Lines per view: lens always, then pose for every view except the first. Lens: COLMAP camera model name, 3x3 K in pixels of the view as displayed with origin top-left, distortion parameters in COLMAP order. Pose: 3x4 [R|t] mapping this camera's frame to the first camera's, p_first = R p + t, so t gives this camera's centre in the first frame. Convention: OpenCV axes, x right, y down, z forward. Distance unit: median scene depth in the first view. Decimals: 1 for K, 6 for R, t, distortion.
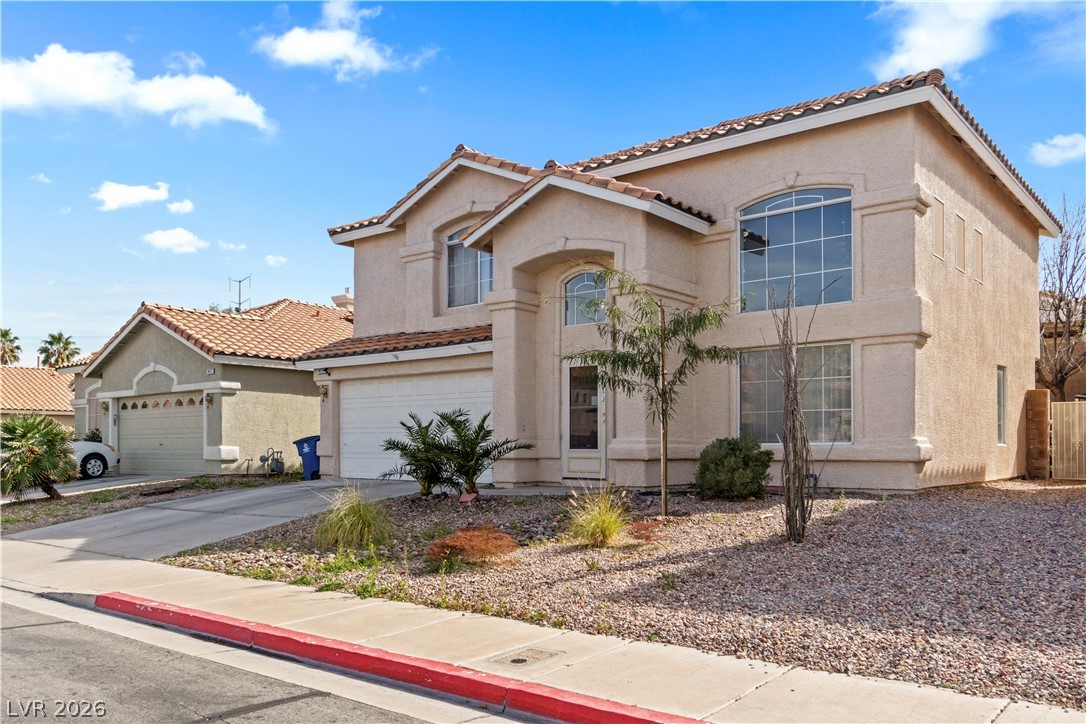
lens RADIAL K [[867.7, 0, 549.7], [0, 867.7, 441.1], [0, 0, 1]] dist [-0.001962, -0.000090]
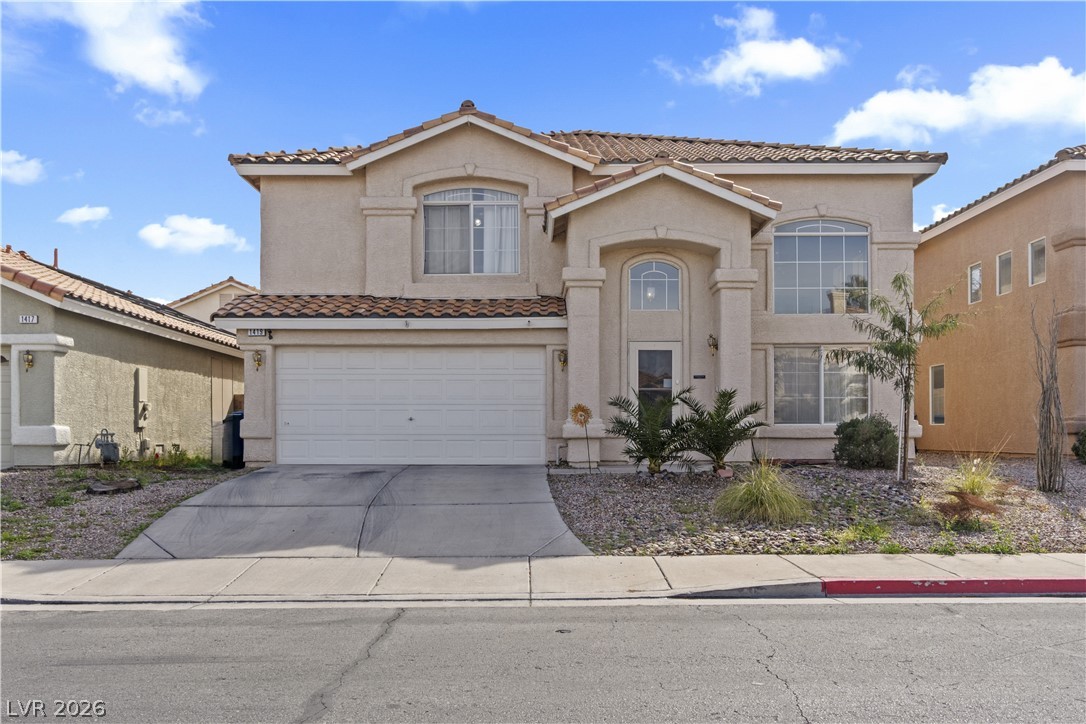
lens RADIAL K [[853.0, 0, 538.1], [0, 853.0, 429.7], [0, 0, 1]] dist [-0.002050, 0.001313]
pose [[0.772884, 0.003944, 0.634535, -0.593495], [-0.003231, 0.999992, -0.002280, 0.010894], [-0.634539, -0.000288, 0.772891, 0.236789]]
